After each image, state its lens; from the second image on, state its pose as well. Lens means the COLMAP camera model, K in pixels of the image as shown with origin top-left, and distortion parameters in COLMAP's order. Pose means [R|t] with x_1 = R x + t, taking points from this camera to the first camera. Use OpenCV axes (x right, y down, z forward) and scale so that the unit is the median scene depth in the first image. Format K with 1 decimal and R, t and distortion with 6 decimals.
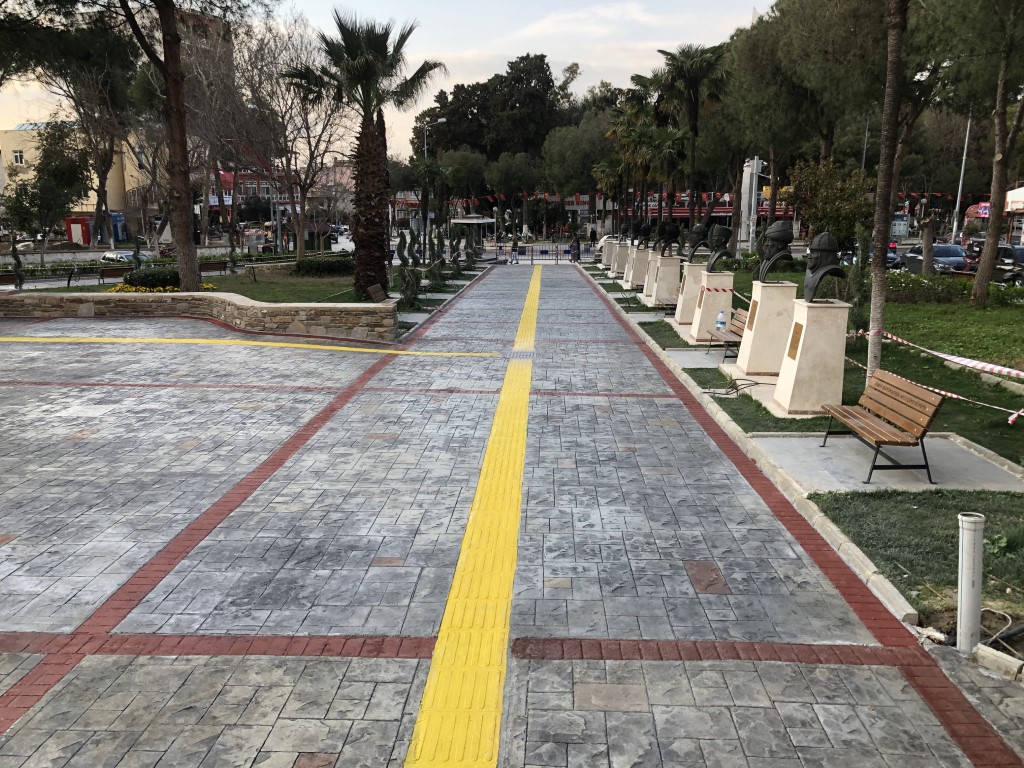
lens RADIAL K [[833.6, 0, 507.7], [0, 833.6, 380.2], [0, 0, 1]] dist [0.006418, -0.001960]
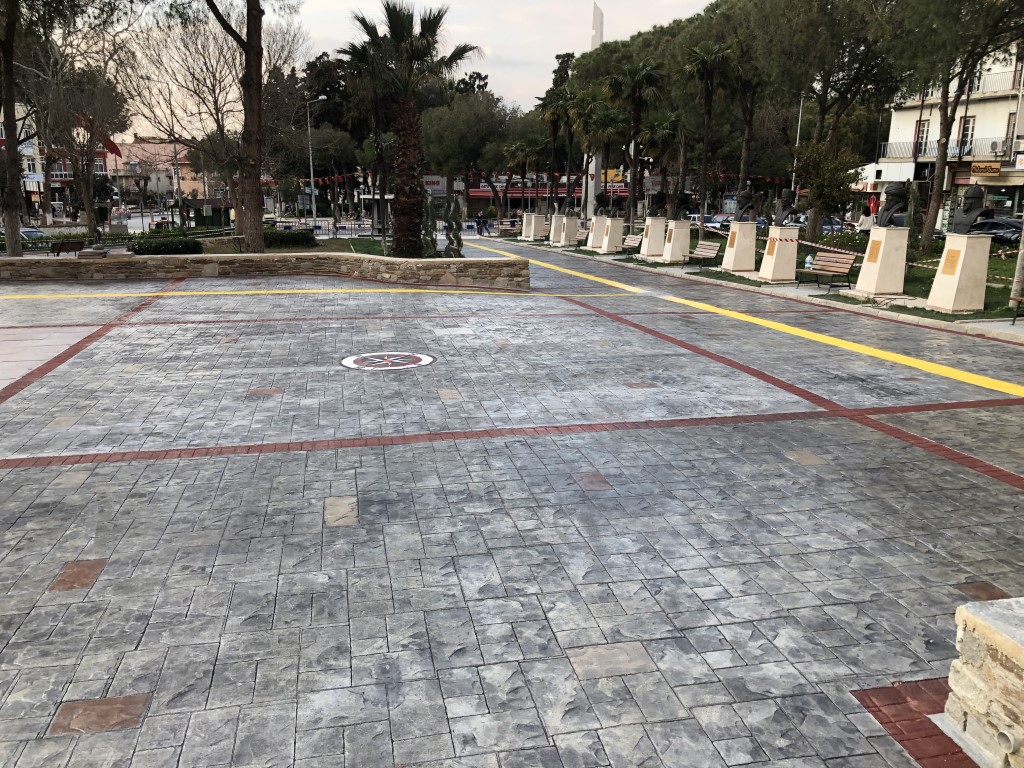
lens RADIAL K [[833.6, 0, 507.7], [0, 833.6, 380.2], [0, 0, 1]] dist [0.006418, -0.001960]
pose [[0.970063, -0.048047, 0.238054, -0.399373], [0.043365, 0.998750, 0.024872, 0.044515], [-0.238951, -0.013804, 0.970933, -0.113725]]
